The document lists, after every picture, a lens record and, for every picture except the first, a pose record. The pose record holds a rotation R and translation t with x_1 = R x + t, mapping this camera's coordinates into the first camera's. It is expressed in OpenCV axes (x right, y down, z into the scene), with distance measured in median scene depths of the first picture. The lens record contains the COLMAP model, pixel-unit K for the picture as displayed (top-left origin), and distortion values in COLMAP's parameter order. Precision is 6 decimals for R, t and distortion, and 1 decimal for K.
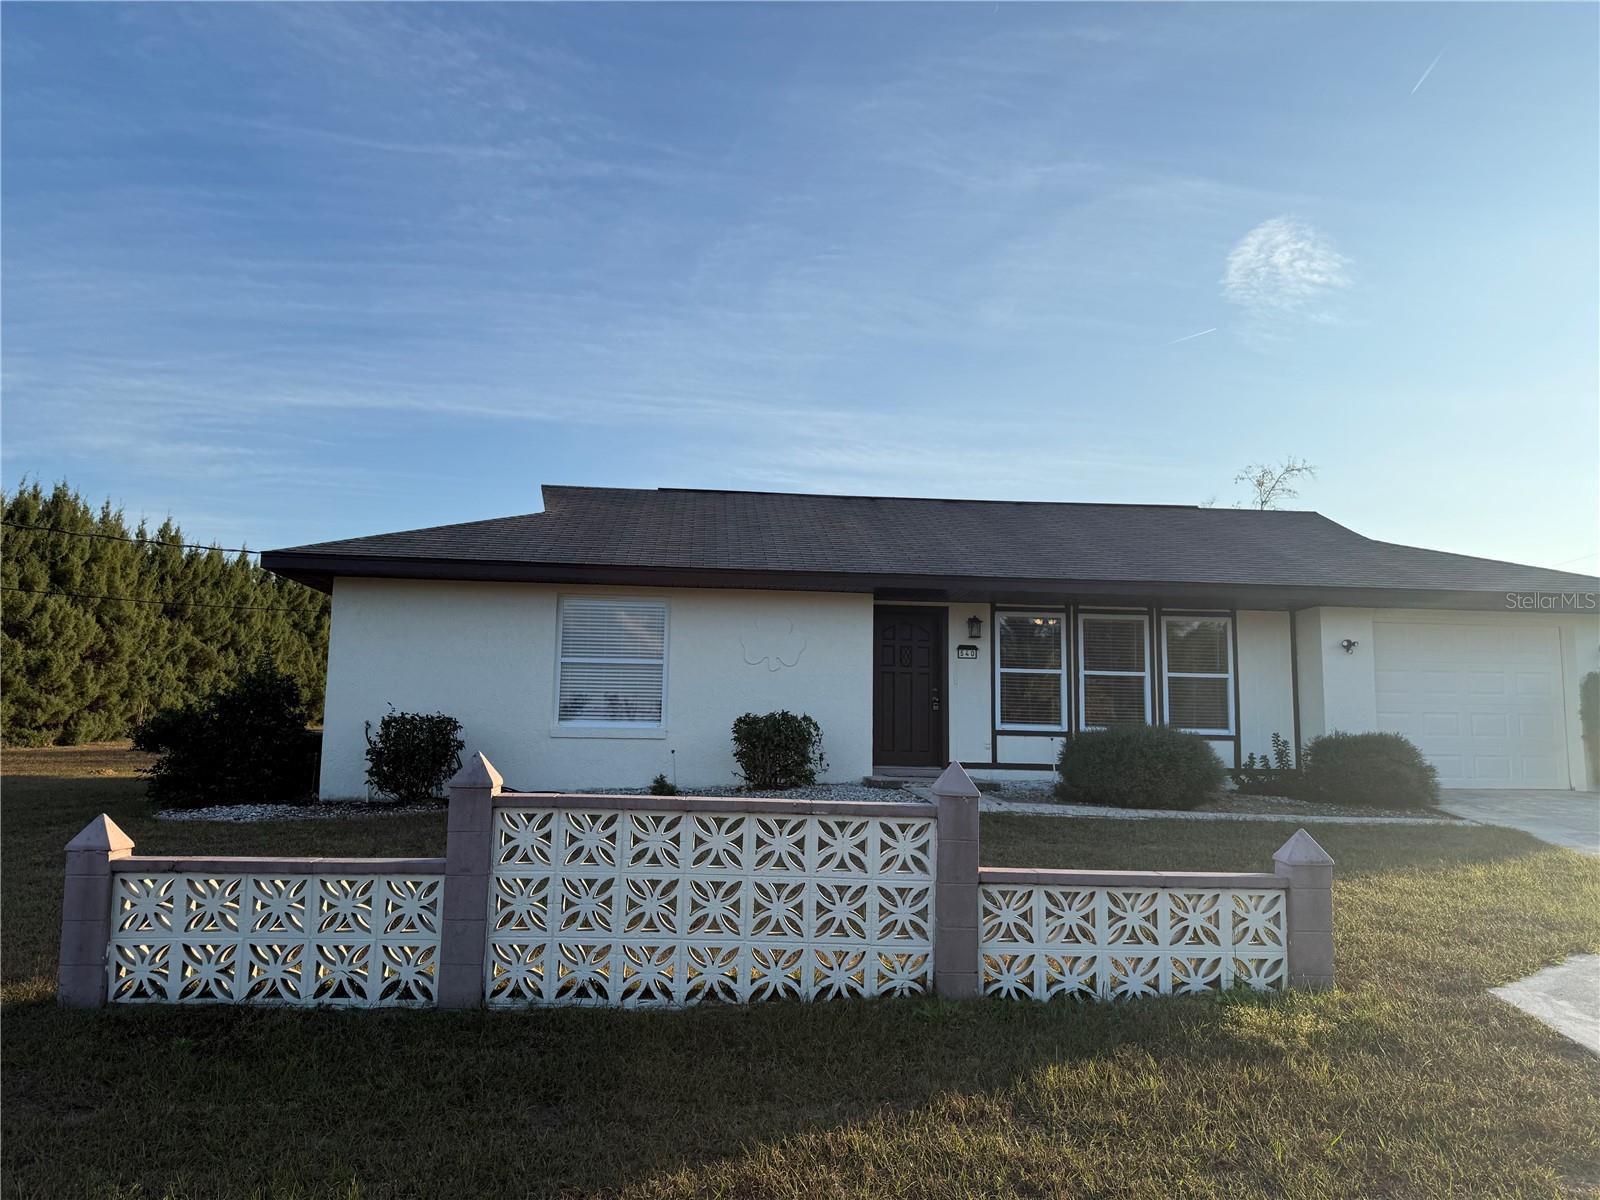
lens RADIAL K [[1131.8, 0, 803.3], [0, 1131.8, 589.1], [0, 0, 1]] dist [0.064781, -0.075784]
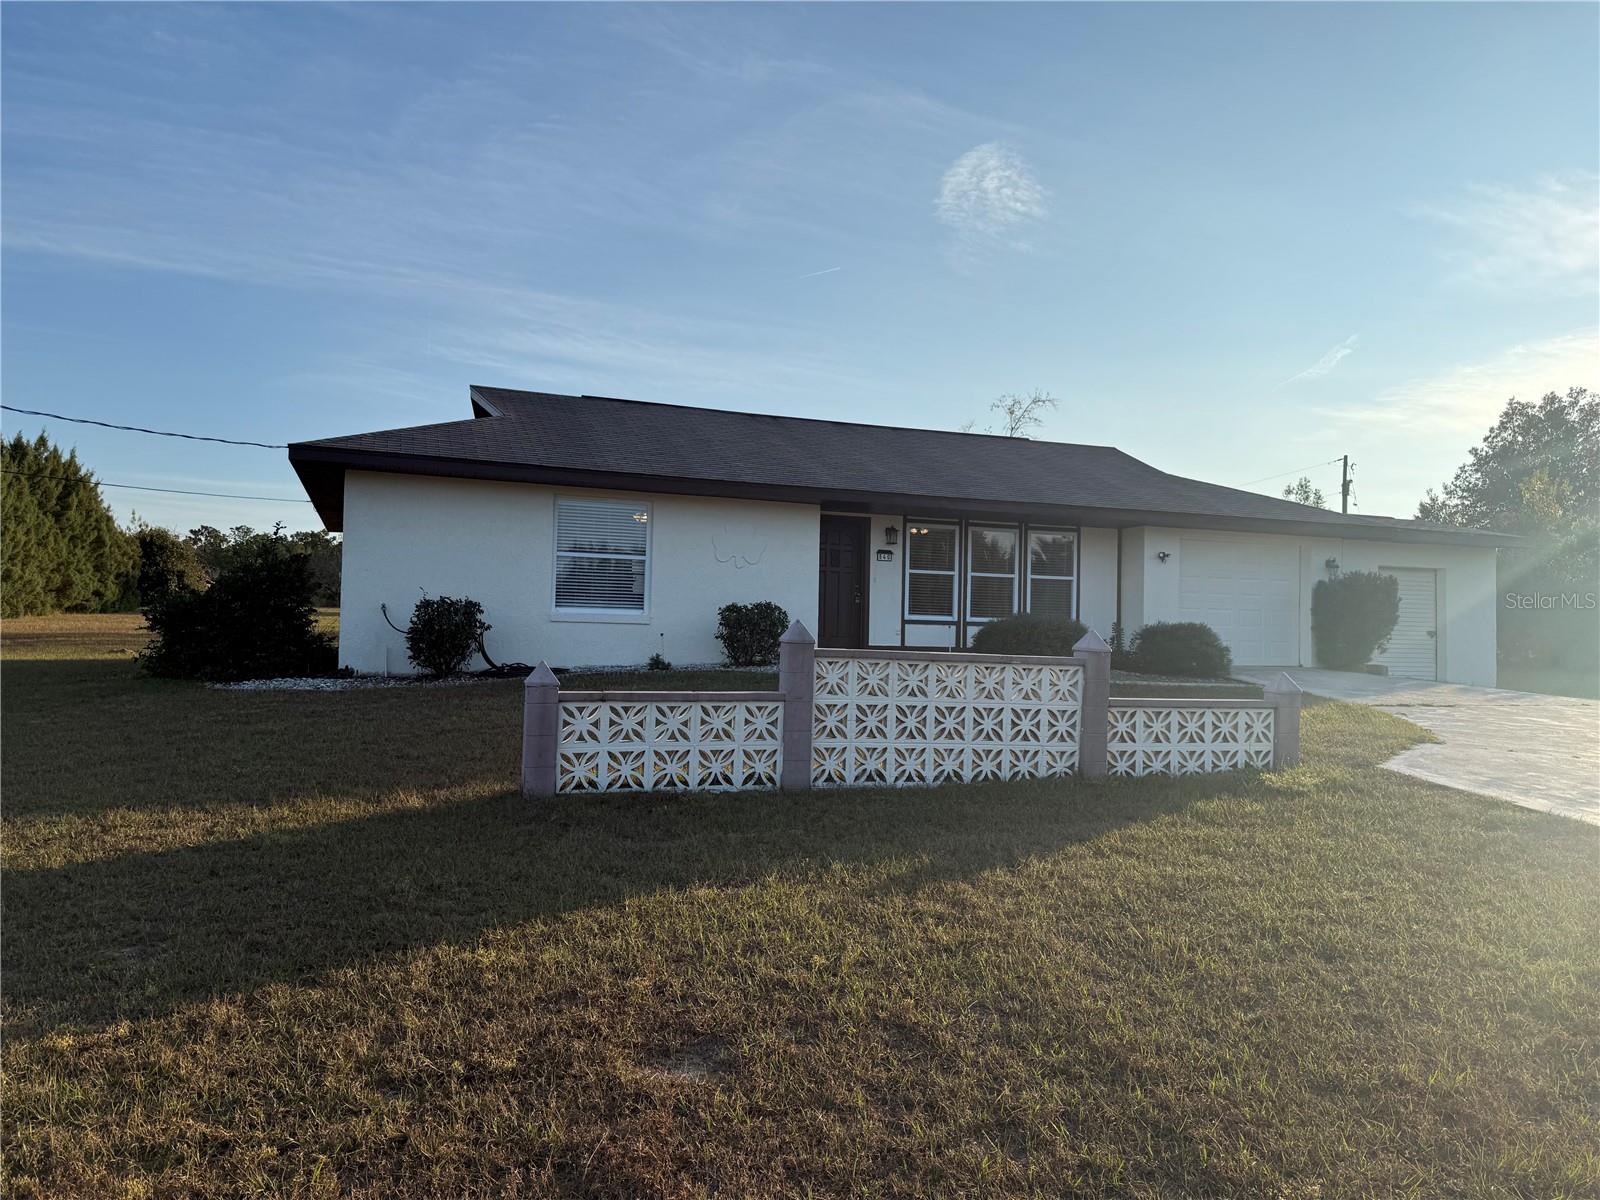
lens RADIAL K [[1127.5, 0, 814.1], [0, 1127.5, 601.7], [0, 0, 1]] dist [0.150989, -0.255803]
pose [[0.964168, 0.013987, 0.264924, -0.266016], [-0.040322, 0.994734, 0.094230, -0.006893], [-0.262211, -0.101535, 0.959654, -0.157439]]
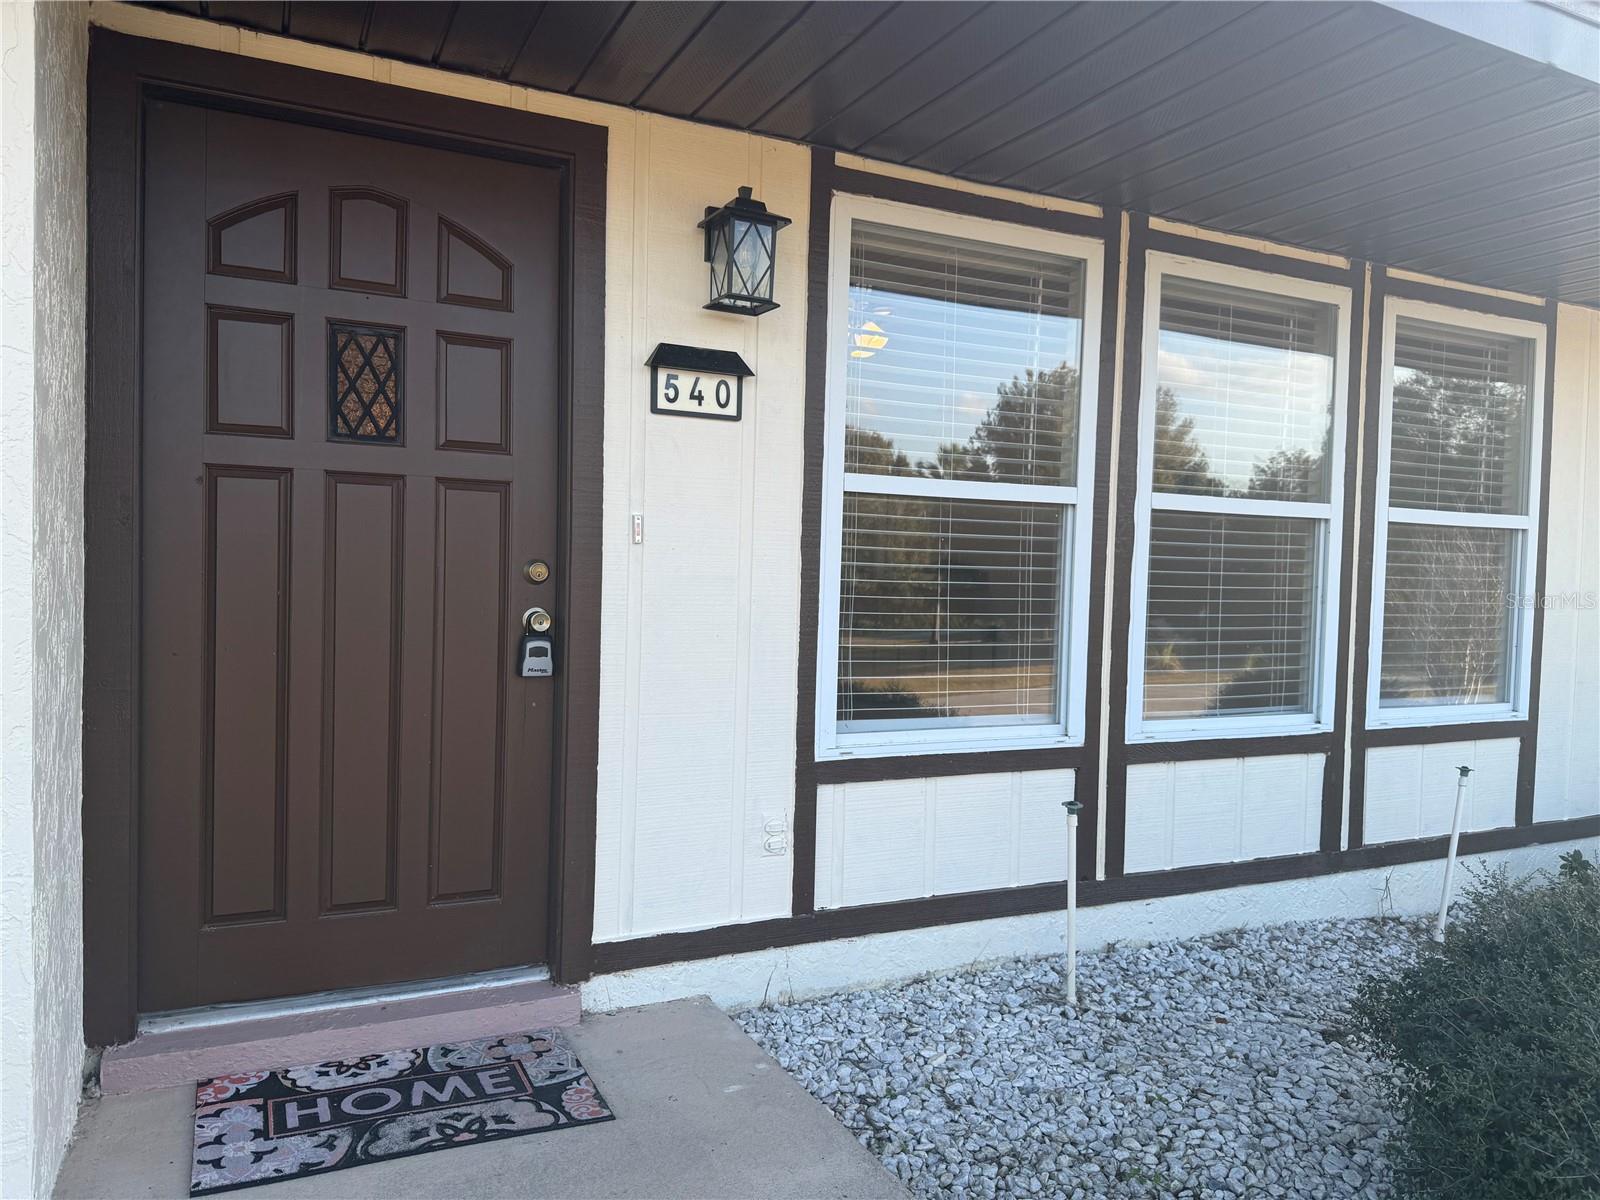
lens RADIAL K [[1137.7, 0, 803.1], [0, 1137.7, 573.7], [0, 0, 1]] dist [0.136997, -0.157947]
pose [[0.934333, 0.006927, 0.356335, 0.096940], [-0.060498, 0.988384, 0.139414, 0.063869], [-0.351230, -0.151817, 0.923899, 0.860446]]
